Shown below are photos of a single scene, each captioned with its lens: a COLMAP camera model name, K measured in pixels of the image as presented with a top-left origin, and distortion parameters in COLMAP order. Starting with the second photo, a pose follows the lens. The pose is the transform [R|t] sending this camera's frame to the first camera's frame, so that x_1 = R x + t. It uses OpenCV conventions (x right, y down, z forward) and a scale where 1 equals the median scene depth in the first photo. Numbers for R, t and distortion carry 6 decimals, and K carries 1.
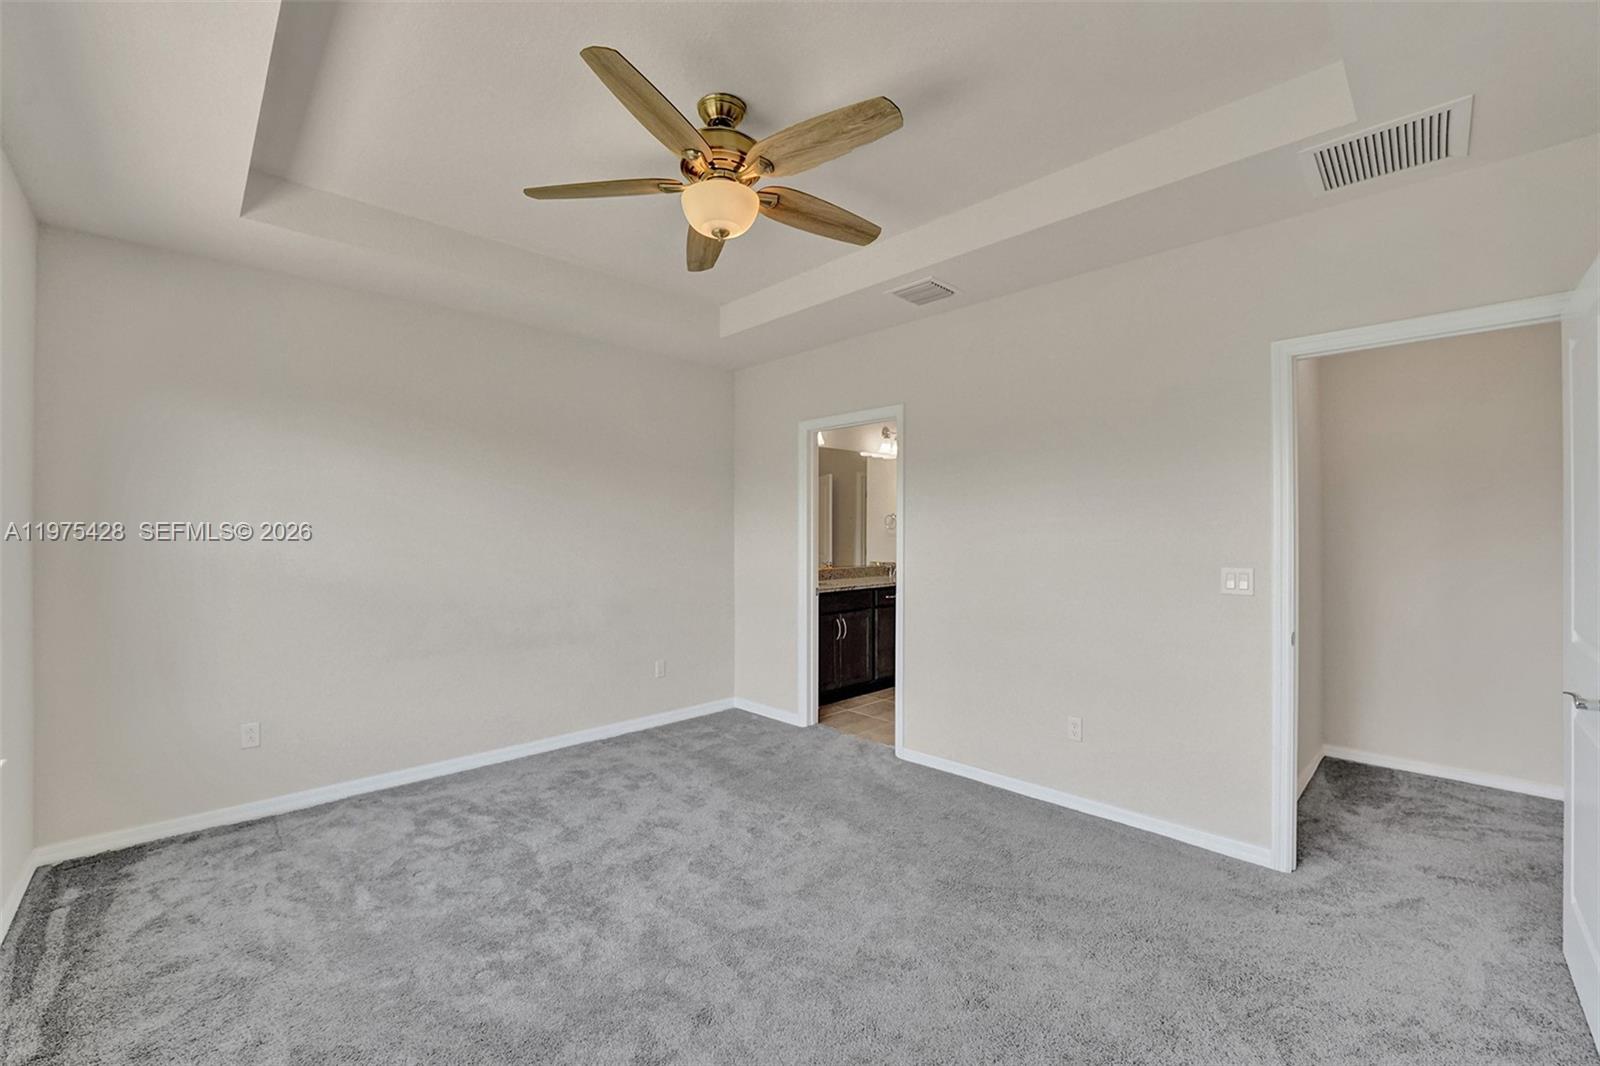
lens RADIAL K [[655.8, 0, 791.7], [0, 655.8, 527.6], [0, 0, 1]] dist [-0.029465, 0.003643]
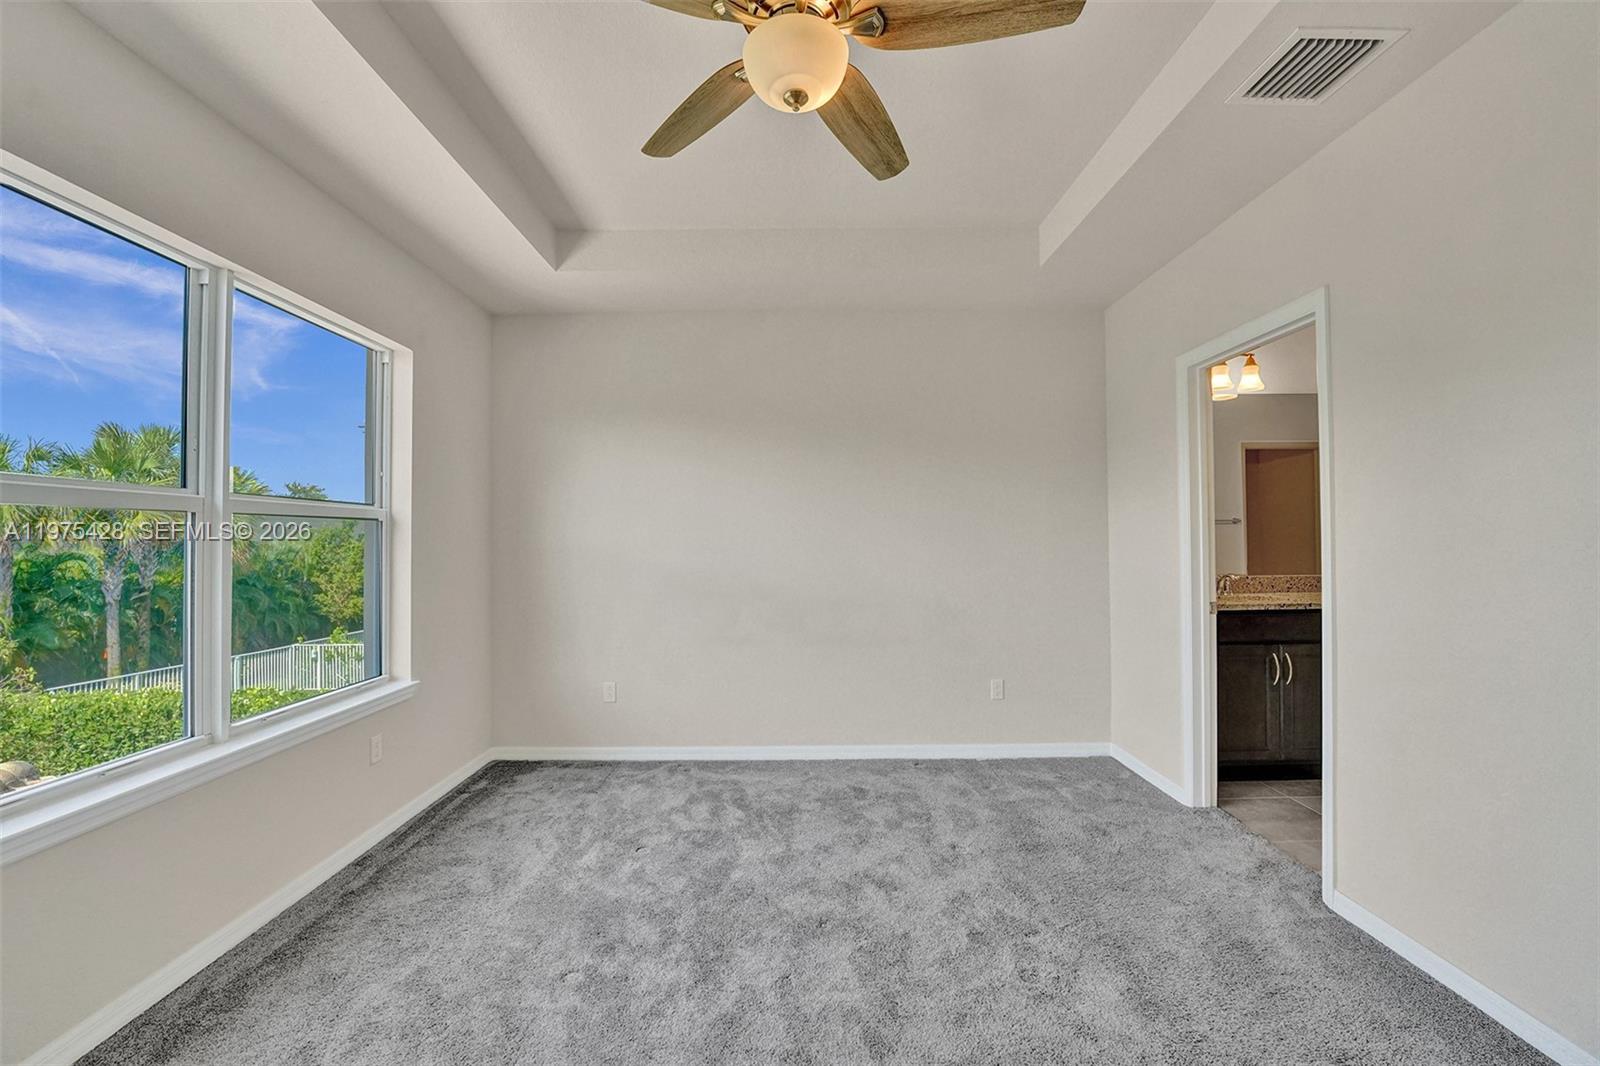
lens RADIAL K [[655.8, 0, 791.7], [0, 655.8, 527.6], [0, 0, 1]] dist [-0.029465, 0.003643]
pose [[0.721752, -0.014758, -0.691994, 0.253652], [0.011532, 0.999890, -0.009297, 0.023664], [0.692056, -0.001270, 0.721843, 0.314665]]
